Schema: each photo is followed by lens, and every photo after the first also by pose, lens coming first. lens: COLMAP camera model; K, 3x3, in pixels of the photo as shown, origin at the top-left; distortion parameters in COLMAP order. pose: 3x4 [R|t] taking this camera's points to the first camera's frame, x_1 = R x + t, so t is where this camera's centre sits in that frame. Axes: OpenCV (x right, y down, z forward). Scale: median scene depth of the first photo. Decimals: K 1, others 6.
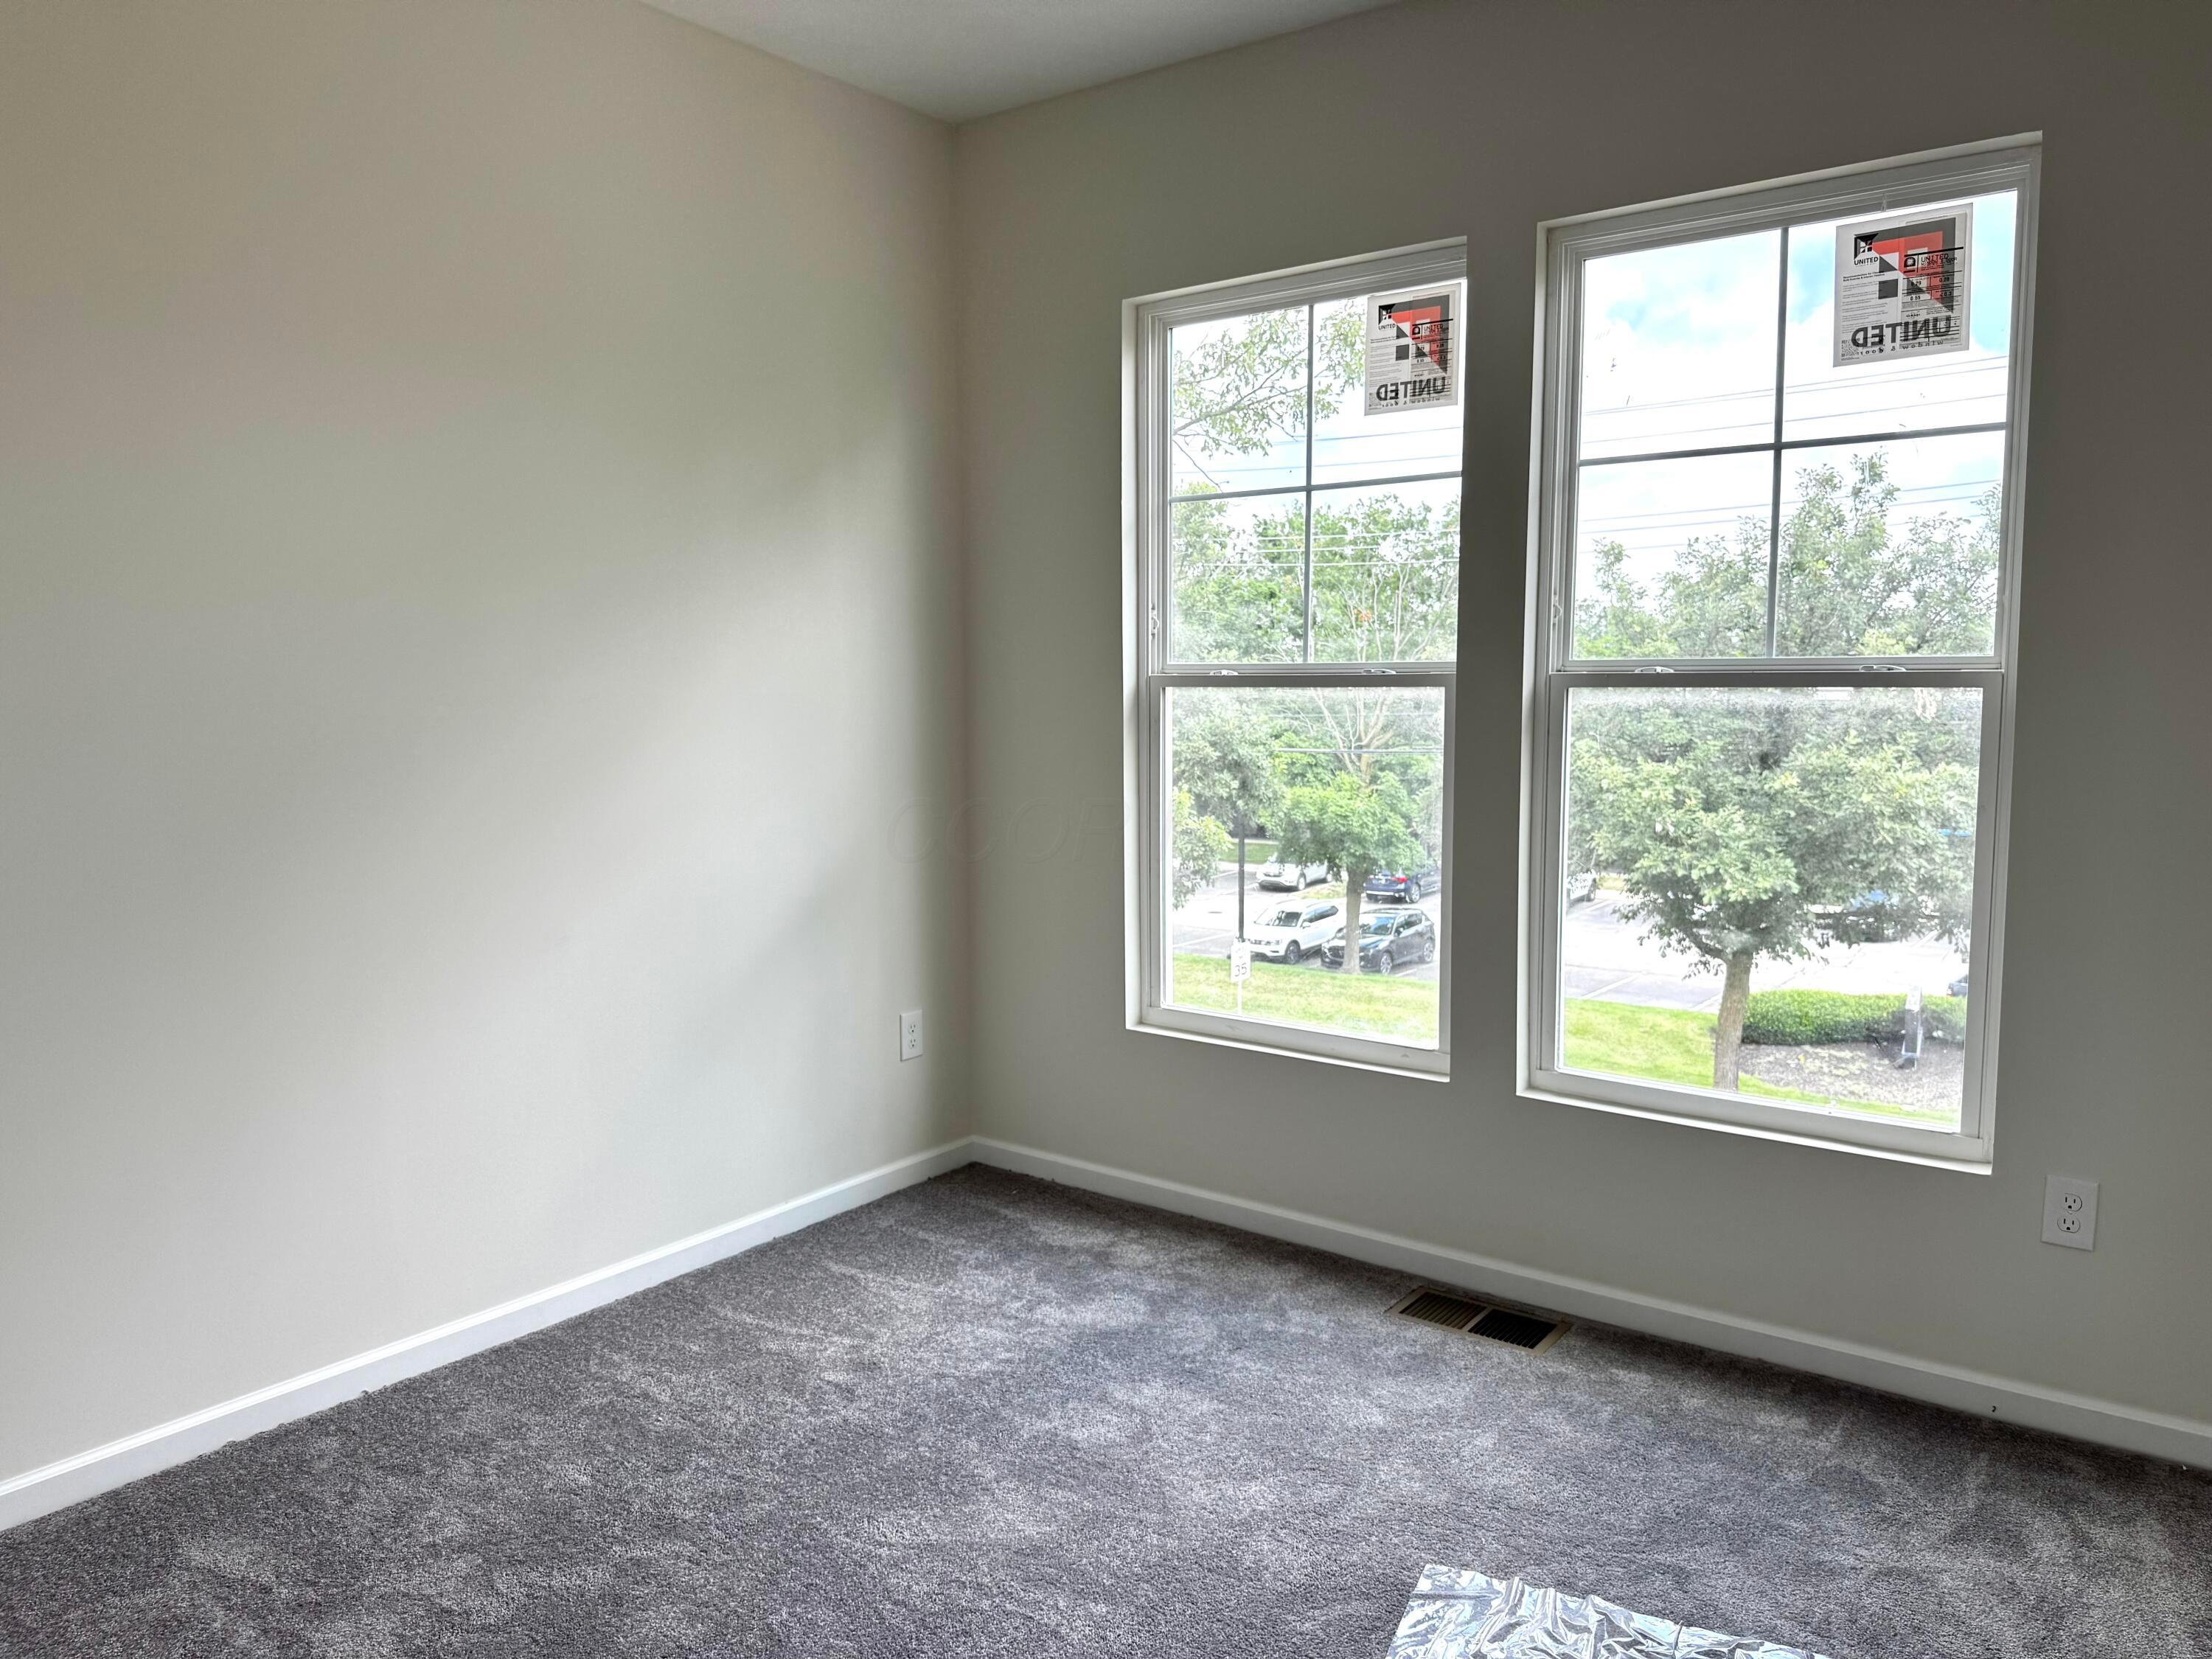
lens RADIAL K [[1586.0, 0, 1119.5], [0, 1586.0, 829.3], [0, 0, 1]] dist [0.048919, 0.000686]
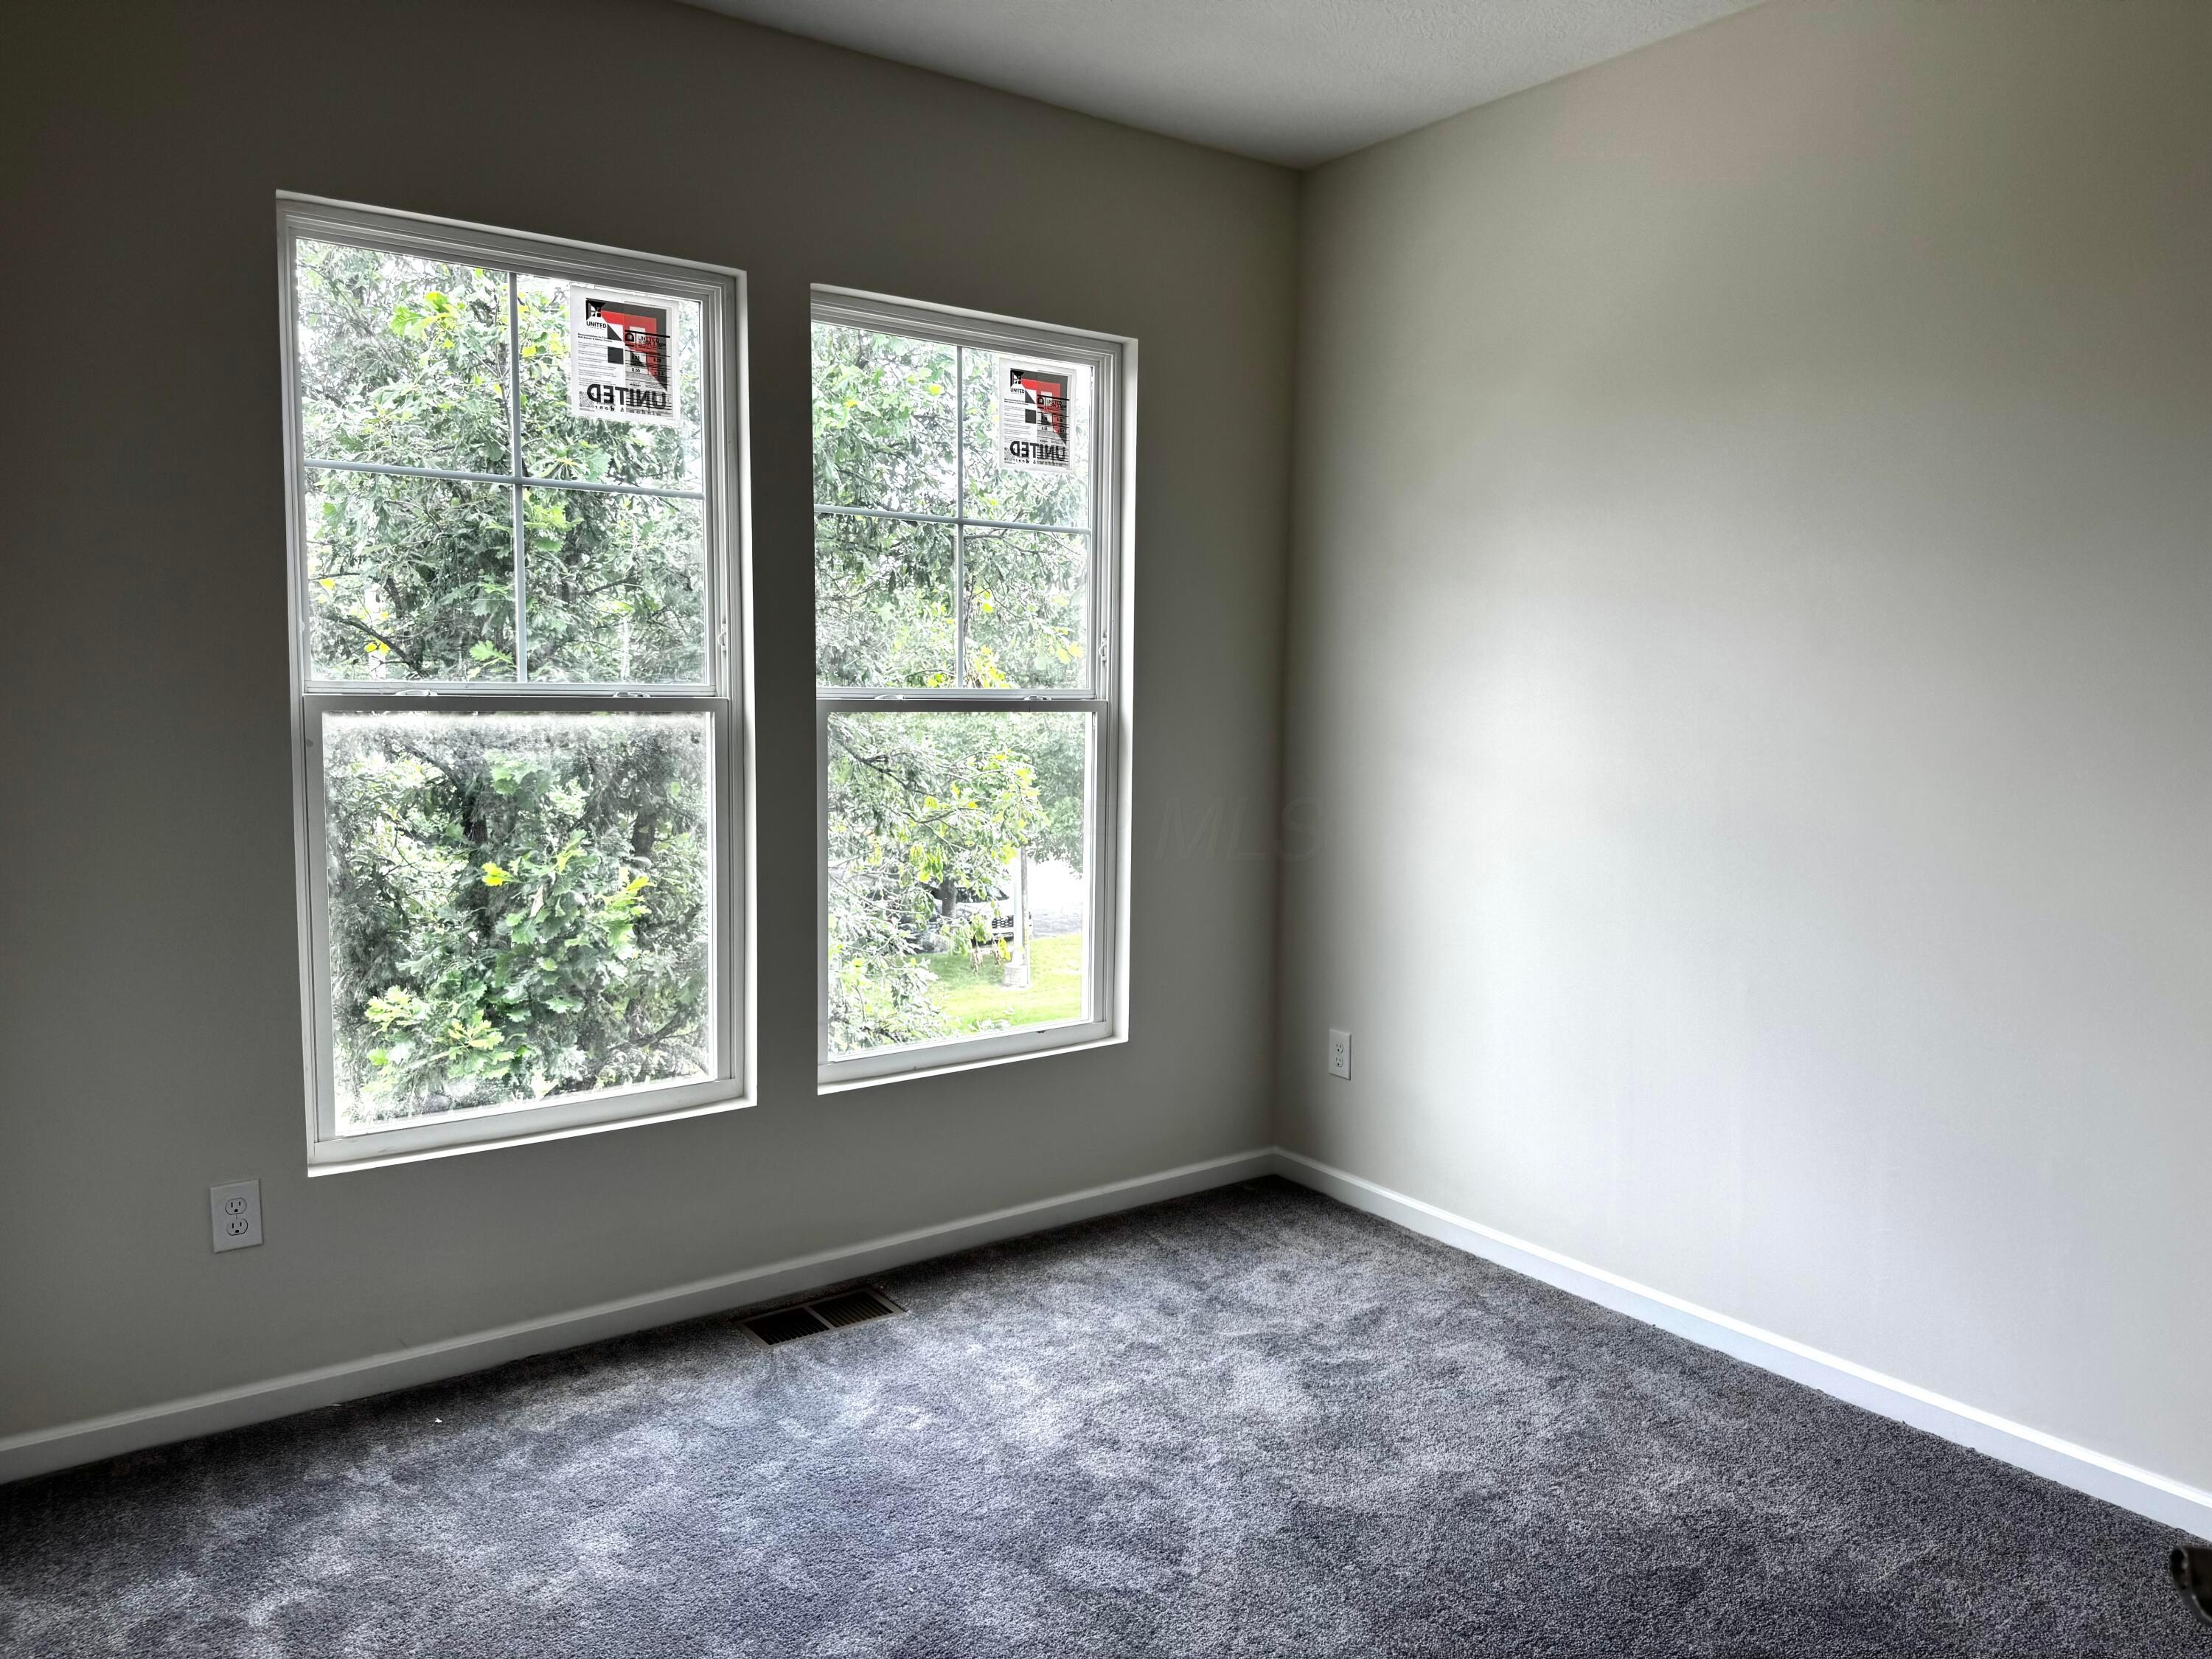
lens RADIAL K [[1586.0, 0, 1119.5], [0, 1586.0, 829.3], [0, 0, 1]] dist [0.048919, 0.000686]
pose [[0.279053, -0.080310, 0.956912, -0.660425], [0.089089, 0.994364, 0.057473, -0.049563], [-0.956134, 0.069212, 0.284635, 0.466920]]
